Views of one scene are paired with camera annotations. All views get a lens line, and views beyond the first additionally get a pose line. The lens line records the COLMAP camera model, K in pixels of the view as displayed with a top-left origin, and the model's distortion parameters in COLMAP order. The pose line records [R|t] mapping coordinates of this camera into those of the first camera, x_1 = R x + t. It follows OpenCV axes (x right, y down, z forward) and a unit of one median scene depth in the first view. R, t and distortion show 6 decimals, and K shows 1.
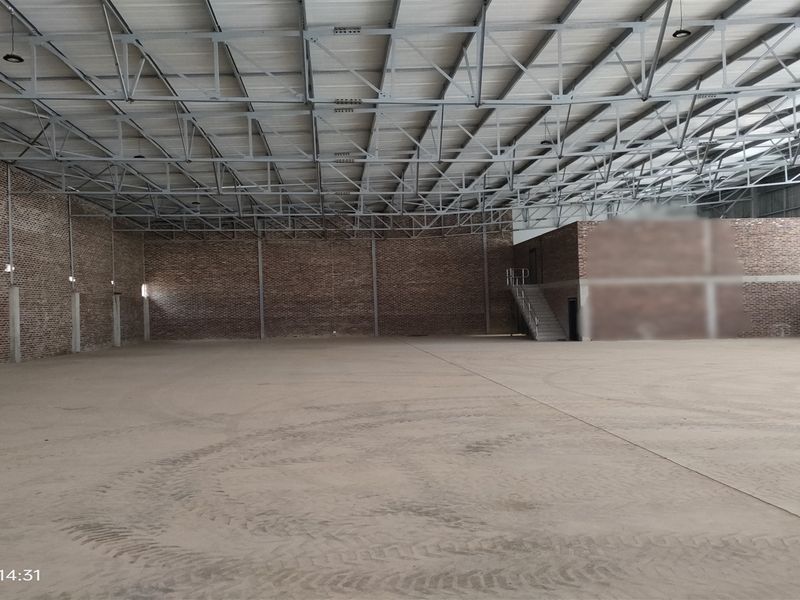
lens RADIAL K [[701.8, 0, 400.0], [0, 701.8, 300.0], [0, 0, 1]] dist [0.004944, -0.096134]
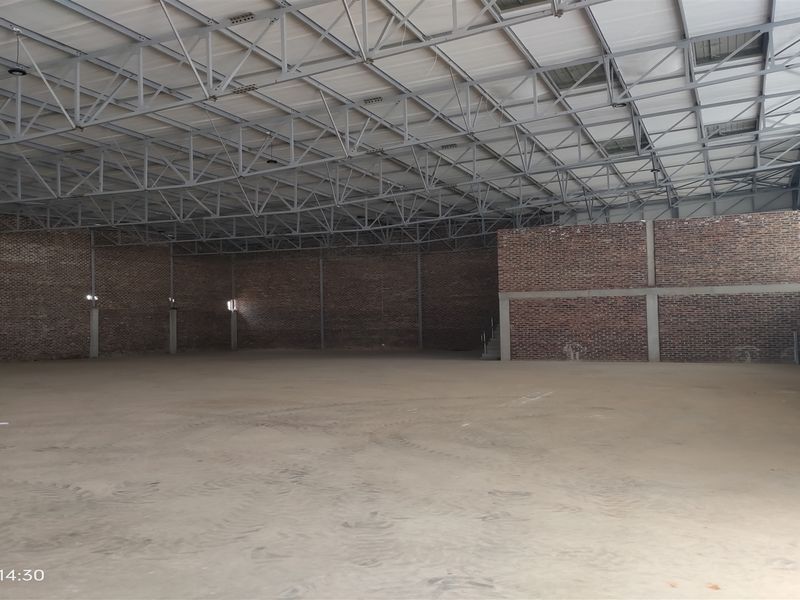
lens RADIAL K [[701.8, 0, 400.0], [0, 701.8, 300.0], [0, 0, 1]] dist [0.004944, -0.096134]
pose [[0.906072, -0.006530, -0.423072, 0.369530], [0.000294, 0.999890, -0.014803, -0.004879], [0.423122, 0.013288, 0.905975, 0.075127]]
